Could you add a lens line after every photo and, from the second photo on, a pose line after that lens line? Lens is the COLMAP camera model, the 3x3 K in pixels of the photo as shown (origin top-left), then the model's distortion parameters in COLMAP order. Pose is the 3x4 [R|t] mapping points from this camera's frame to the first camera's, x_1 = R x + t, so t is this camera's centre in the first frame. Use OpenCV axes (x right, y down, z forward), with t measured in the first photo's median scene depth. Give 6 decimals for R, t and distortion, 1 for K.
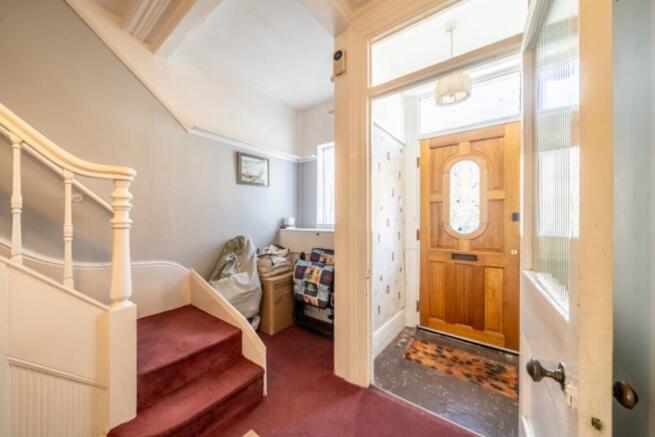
lens RADIAL K [[229.6, 0, 315.7], [0, 229.6, 218.4], [0, 0, 1]] dist [0.001046, 0.000057]
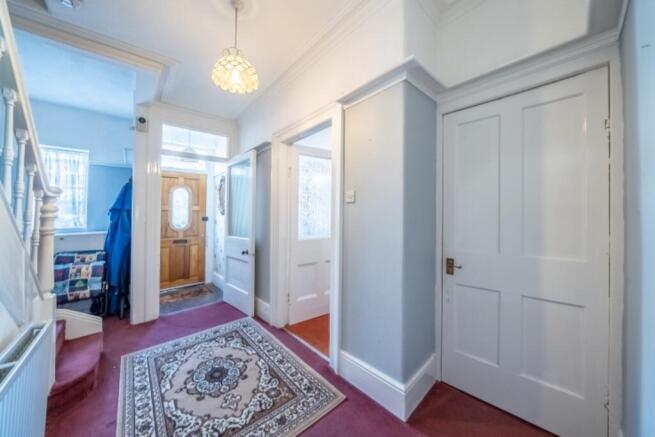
lens RADIAL K [[227.2, 0, 324.3], [0, 227.2, 207.3], [0, 0, 1]] dist [-0.000167, -0.000016]
pose [[0.140066, 0.029785, 0.989694, -0.991361], [0.006893, 0.999494, -0.031056, -0.038416], [-0.990118, 0.011171, 0.139790, -0.377470]]
